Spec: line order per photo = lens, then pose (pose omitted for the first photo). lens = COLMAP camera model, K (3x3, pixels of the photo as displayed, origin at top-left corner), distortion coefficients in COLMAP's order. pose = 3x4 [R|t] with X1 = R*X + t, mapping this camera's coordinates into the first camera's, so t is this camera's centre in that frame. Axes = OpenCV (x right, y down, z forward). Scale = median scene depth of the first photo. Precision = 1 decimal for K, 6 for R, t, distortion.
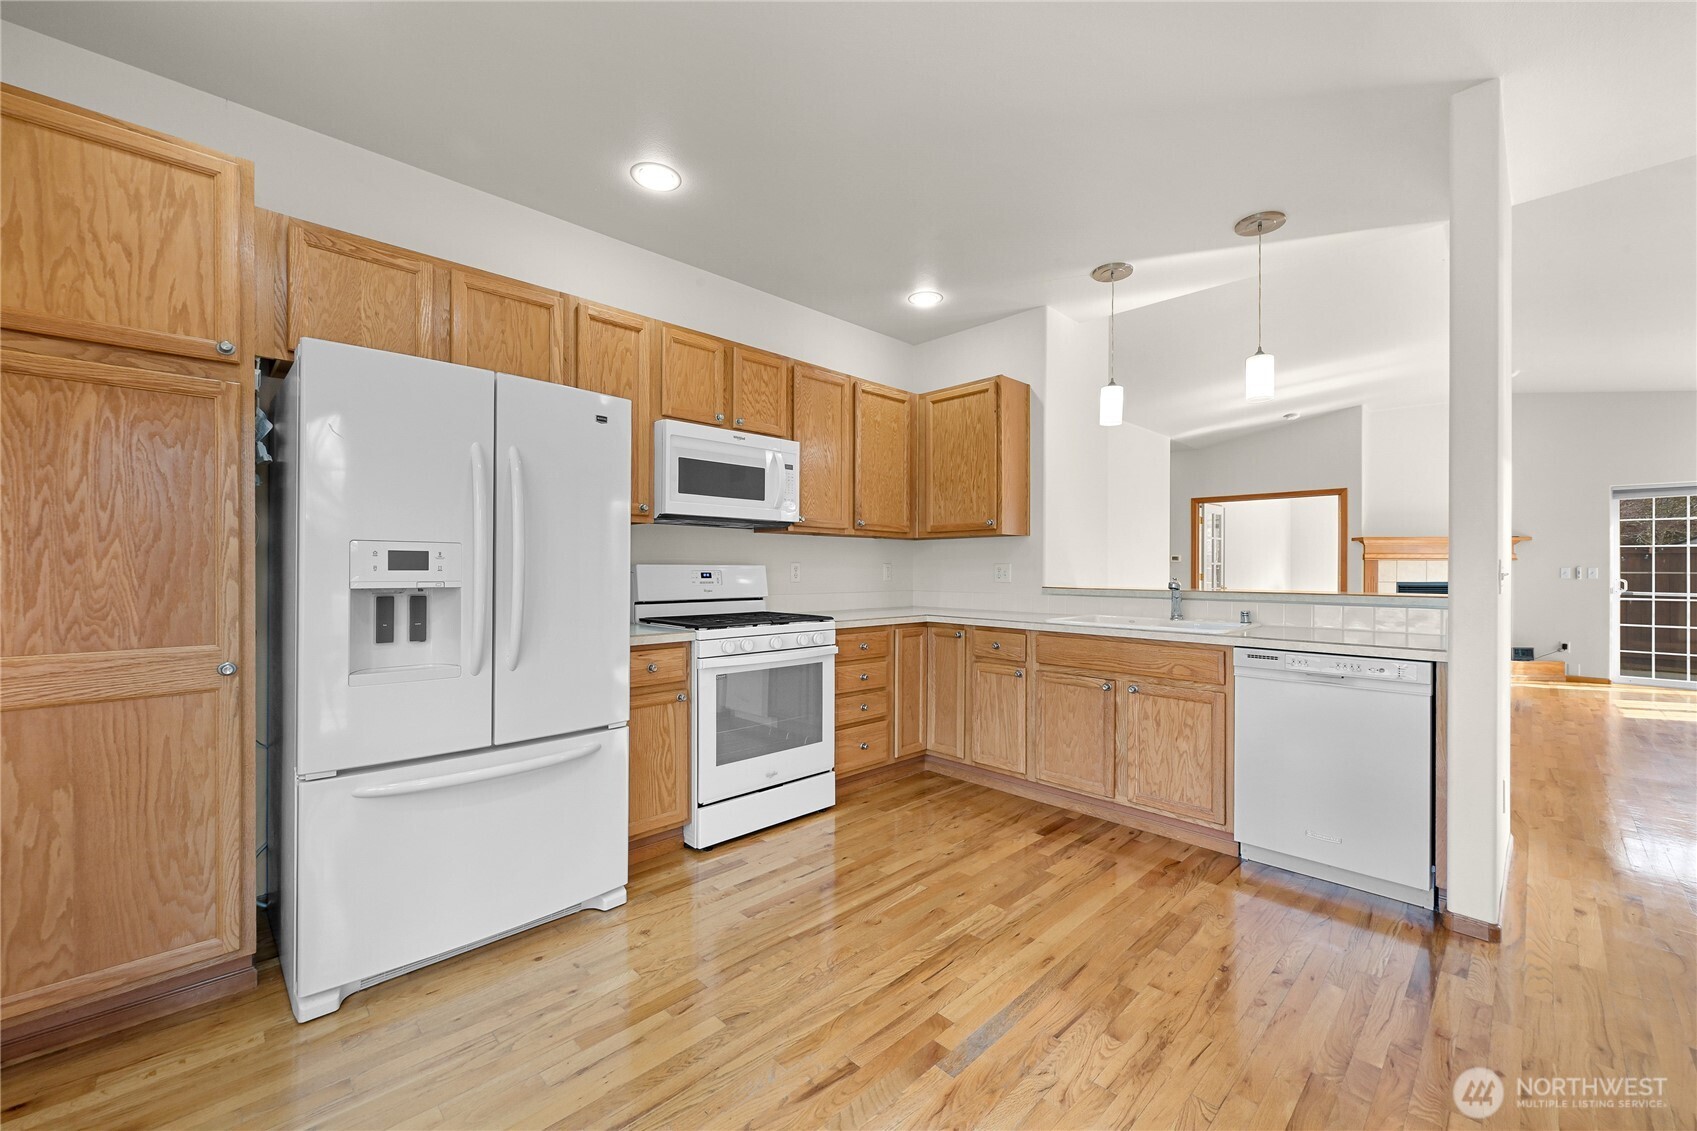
lens RADIAL K [[681.7, 0, 851.2], [0, 681.7, 564.1], [0, 0, 1]] dist [0.000234, -0.000152]
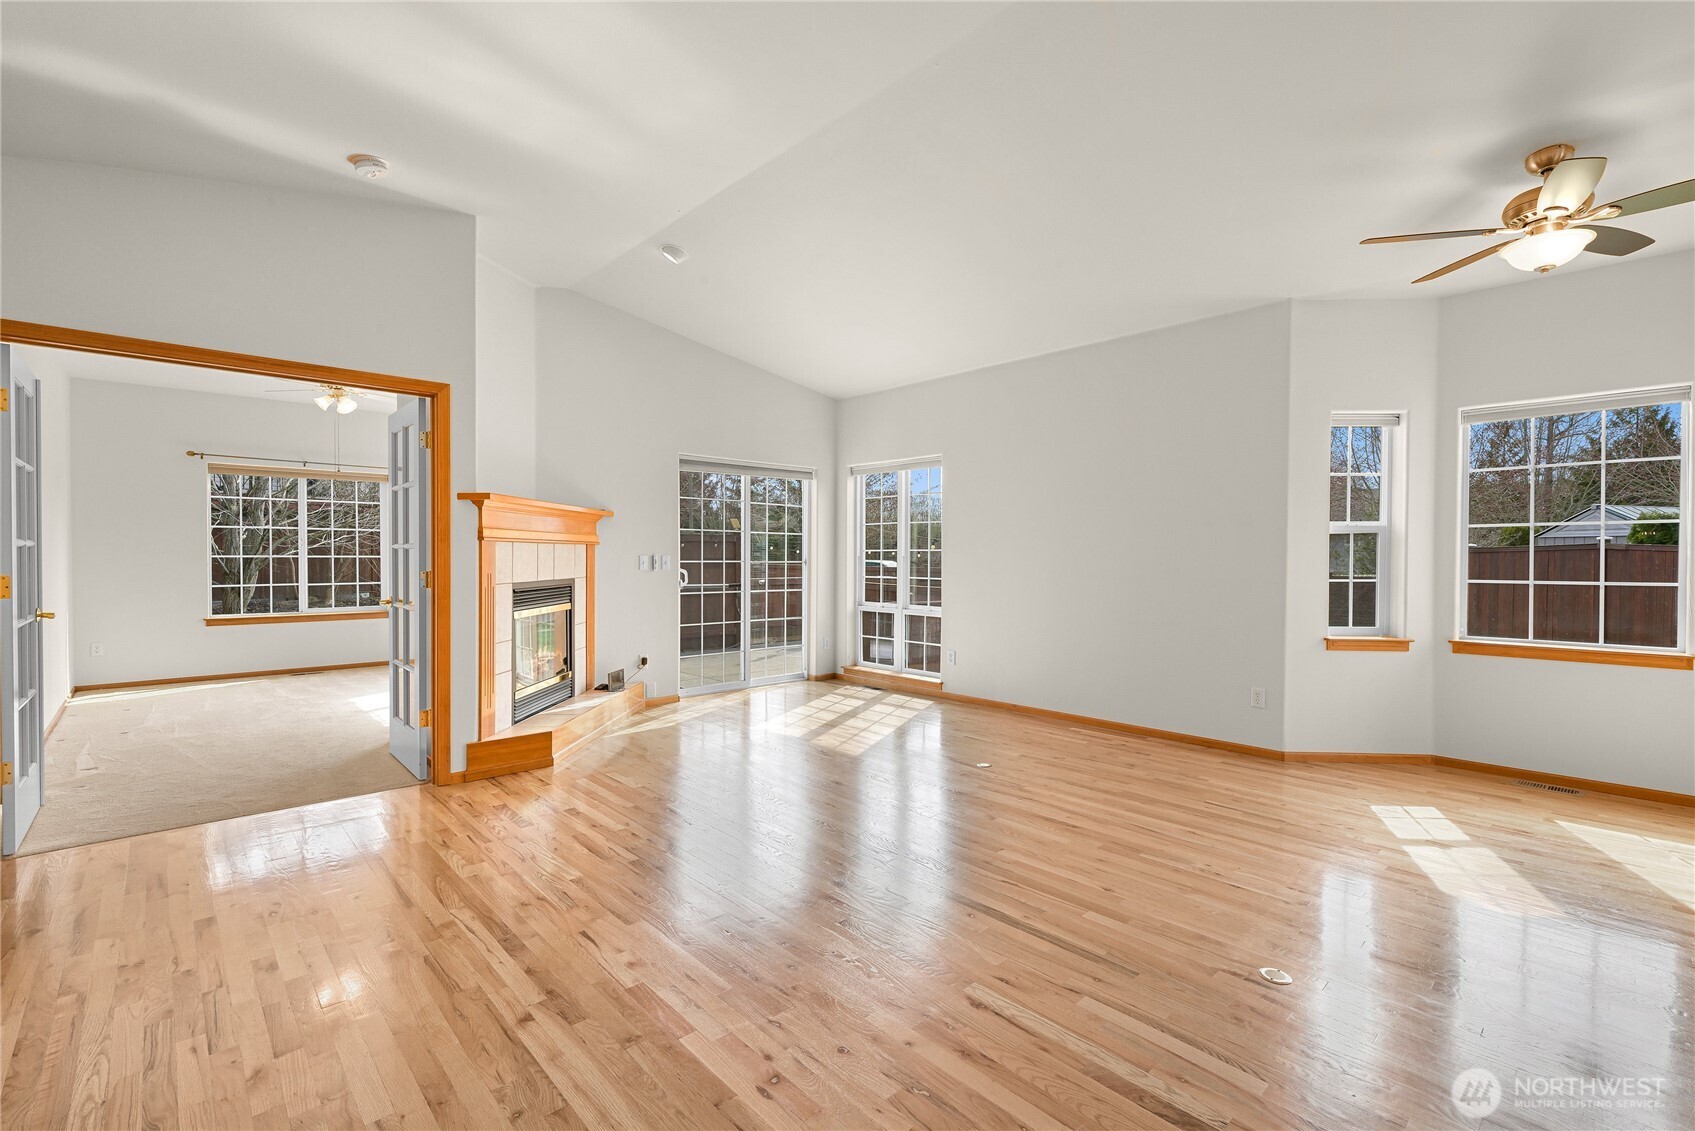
lens RADIAL K [[764.0, 0, 846.0], [0, 764.0, 564.4], [0, 0, 1]] dist [0.000005, -0.000627]
pose [[0.030262, -0.014028, 0.999444, 0.462423], [-0.011456, 0.999831, 0.014380, 0.001072], [-0.999476, -0.011885, 0.030096, 1.566463]]
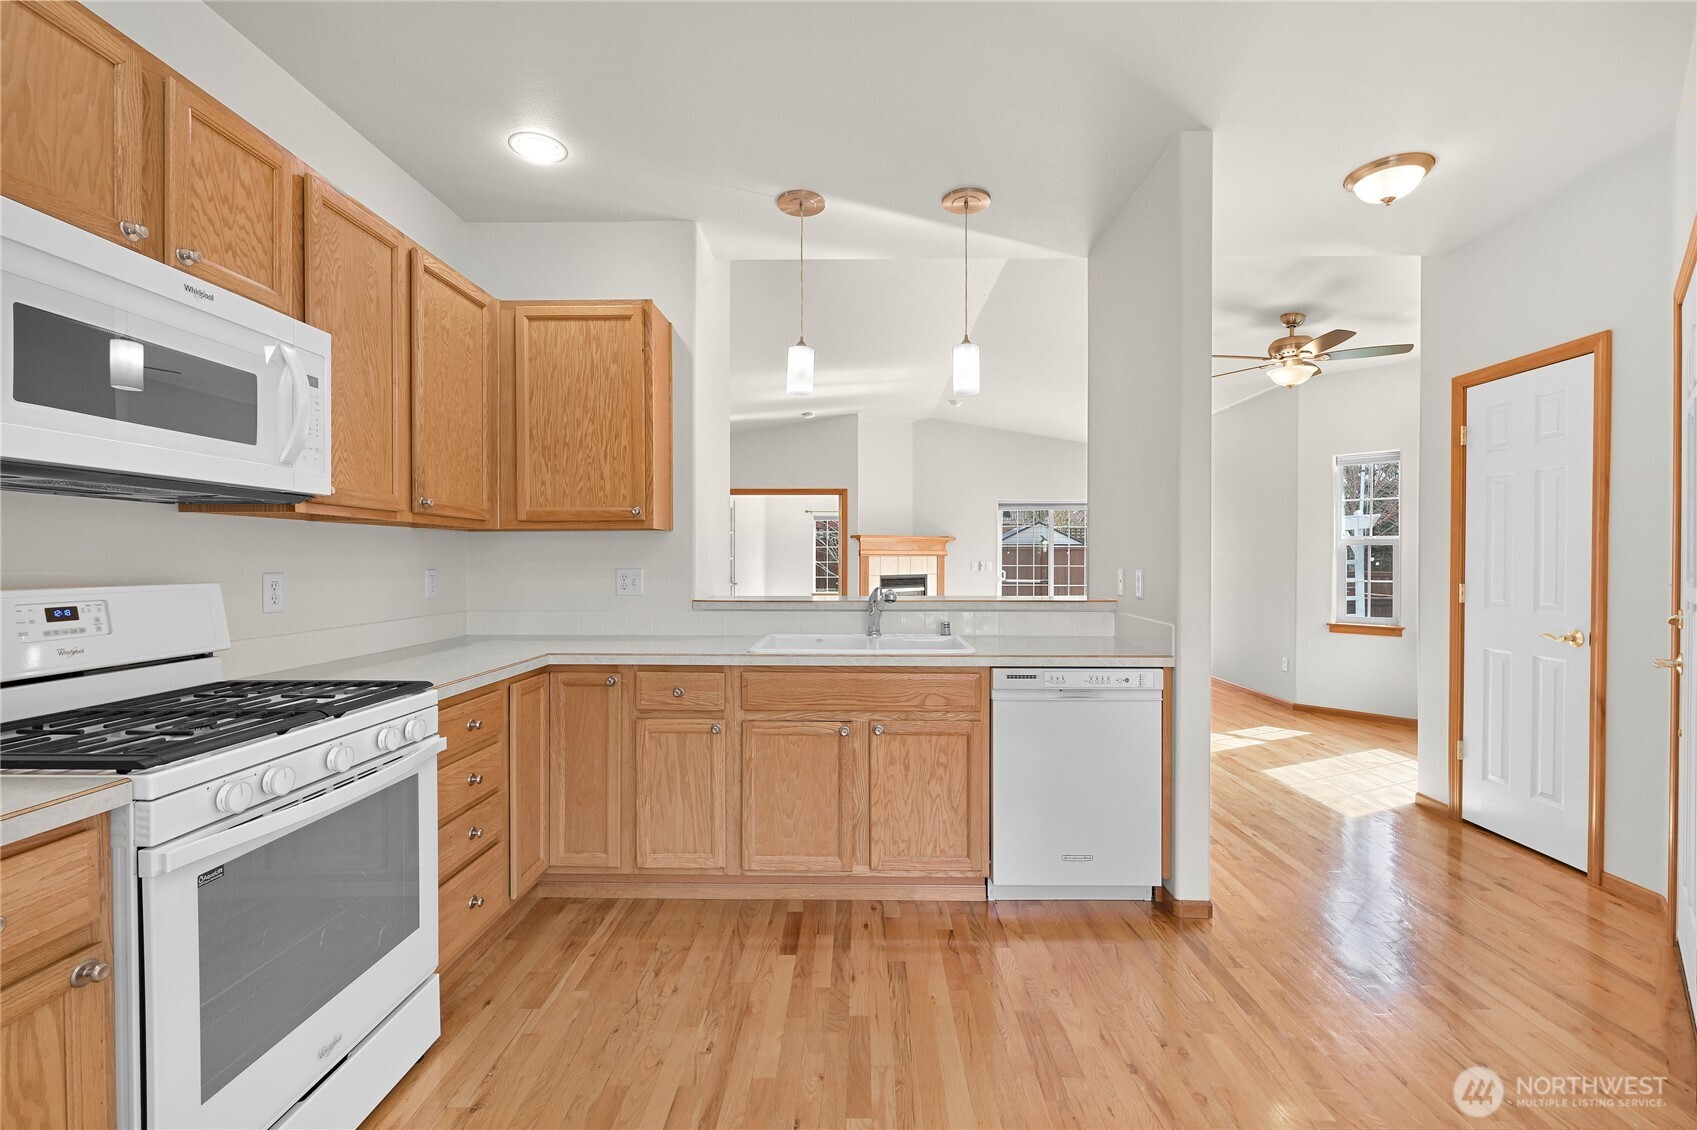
lens RADIAL K [[738.6, 0, 855.4], [0, 738.6, 562.5], [0, 0, 1]] dist [-0.002812, 0.000940]
pose [[0.704868, -0.006983, 0.709304, -0.199621], [-0.002681, 0.999918, 0.012508, -0.022021], [-0.709334, -0.010718, 0.704791, 0.371019]]
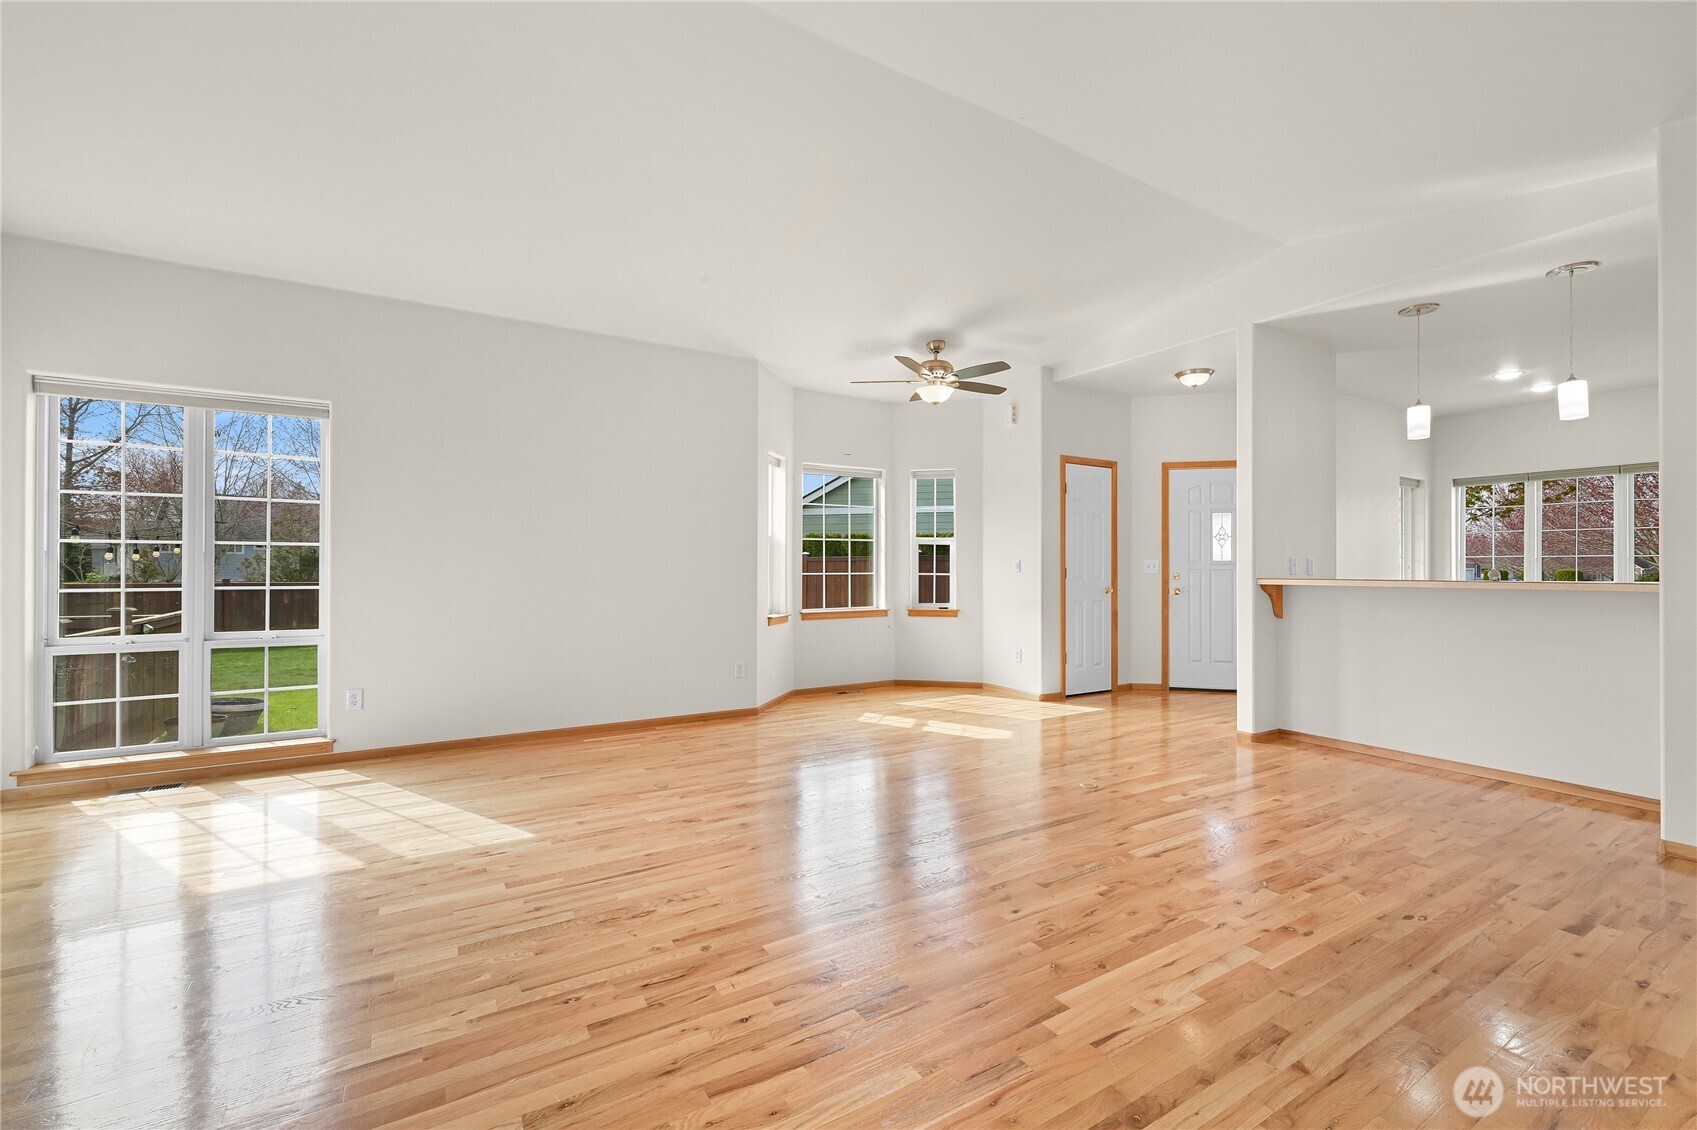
lens RADIAL K [[716.2, 0, 861.7], [0, 716.2, 567.4], [0, 0, 1]] dist [0.000826, -0.000128]
pose [[-0.978501, -0.003994, 0.206204, 1.222697], [-0.006038, 0.999939, -0.009281, 0.034229], [-0.206154, -0.010327, -0.978465, 2.352727]]
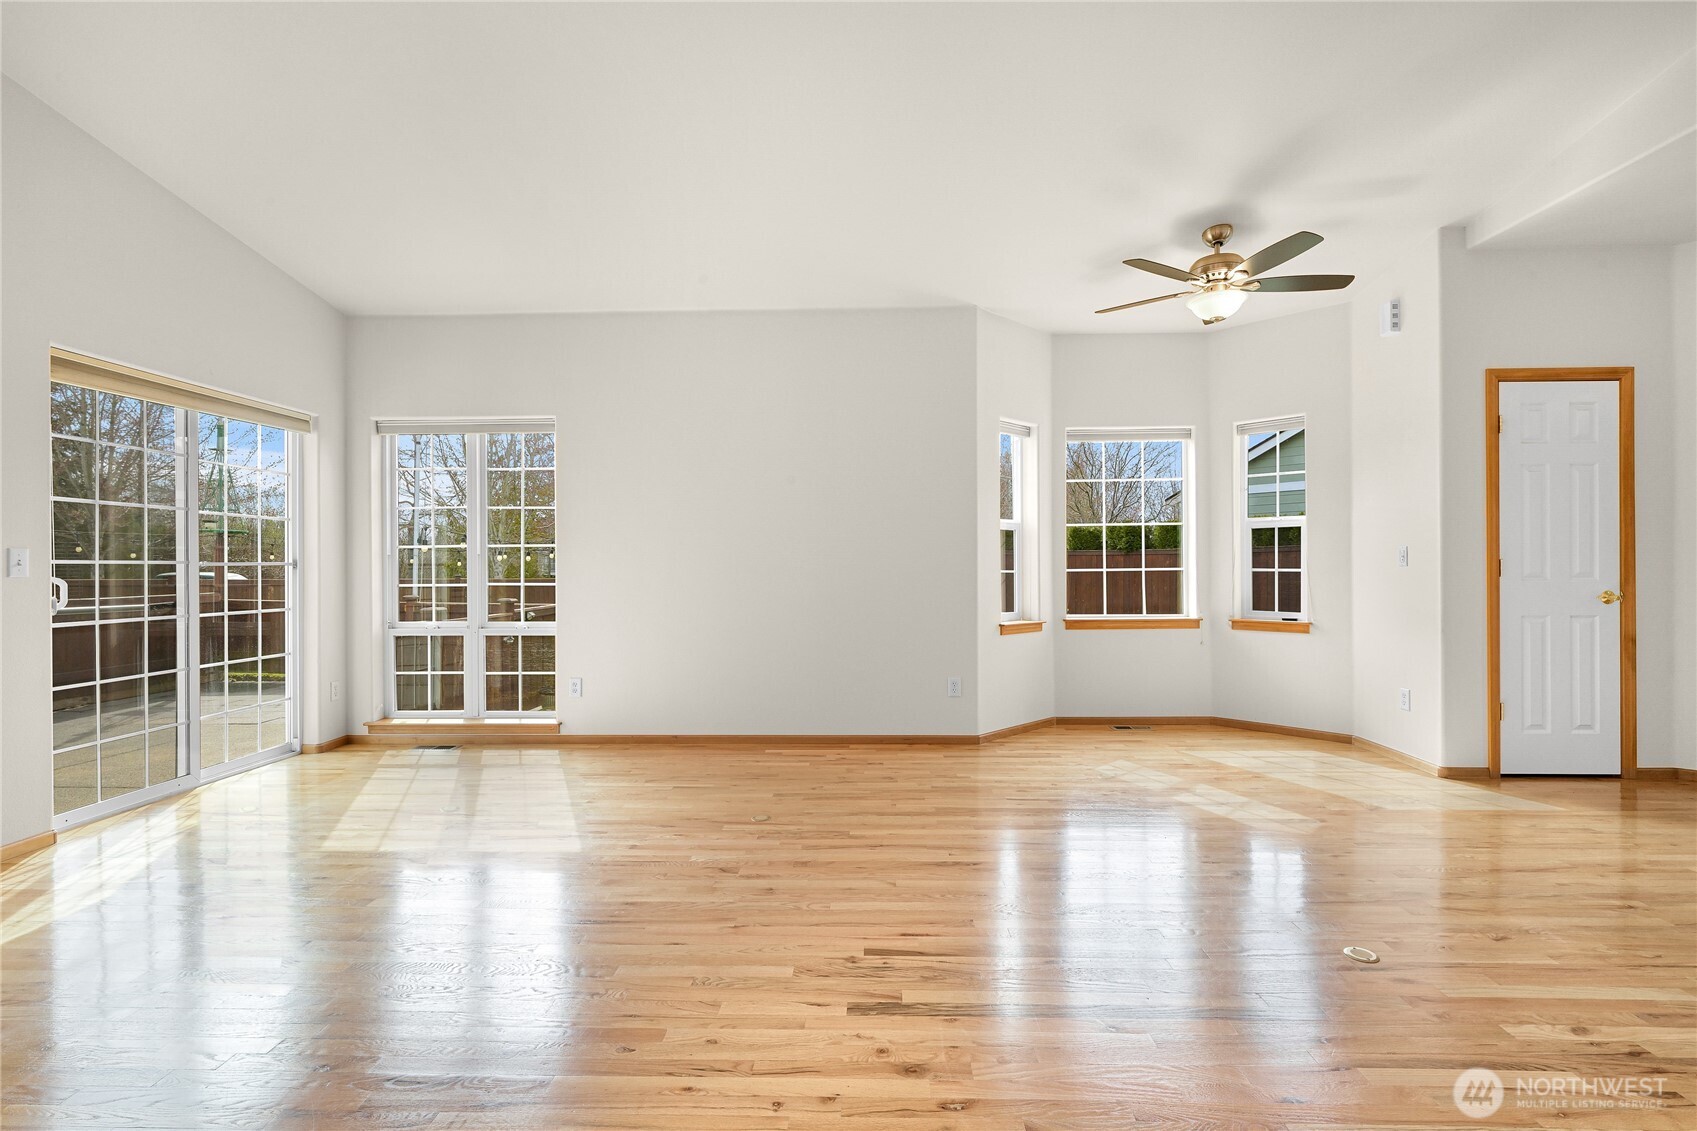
lens RADIAL K [[764.9, 0, 857.6], [0, 764.9, 568.2], [0, 0, 1]] dist [0.000005, -0.000627]
pose [[-0.699436, -0.001984, 0.714693, 0.948229], [-0.001637, 0.999998, 0.001174, 0.029554], [-0.714693, -0.000349, -0.699438, 1.965736]]
